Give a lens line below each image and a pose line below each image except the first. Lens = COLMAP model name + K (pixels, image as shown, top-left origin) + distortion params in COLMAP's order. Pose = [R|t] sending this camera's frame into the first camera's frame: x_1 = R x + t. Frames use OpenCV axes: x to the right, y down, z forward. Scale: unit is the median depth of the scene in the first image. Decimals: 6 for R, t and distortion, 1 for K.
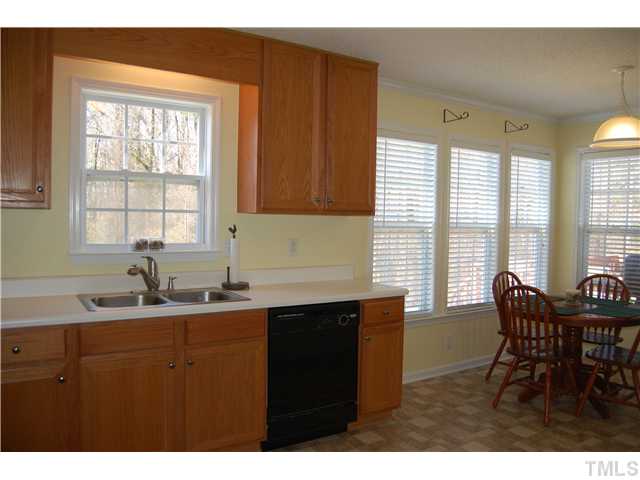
lens RADIAL K [[504.0, 0, 319.7], [0, 504.0, 239.1], [0, 0, 1]] dist [-0.074486, 0.013432]
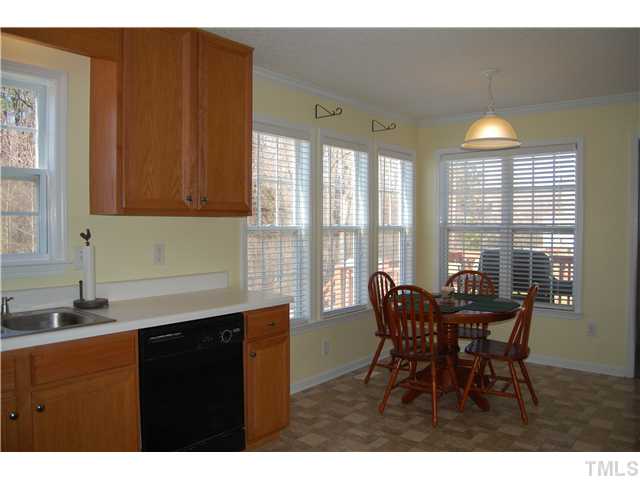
lens RADIAL K [[504.0, 0, 319.7], [0, 504.0, 239.1], [0, 0, 1]] dist [-0.074486, 0.013432]
pose [[0.947342, -0.022603, 0.319424, -0.066739], [0.023373, 0.999726, 0.001423, -0.004646], [-0.319368, 0.006118, 0.947611, 0.110835]]
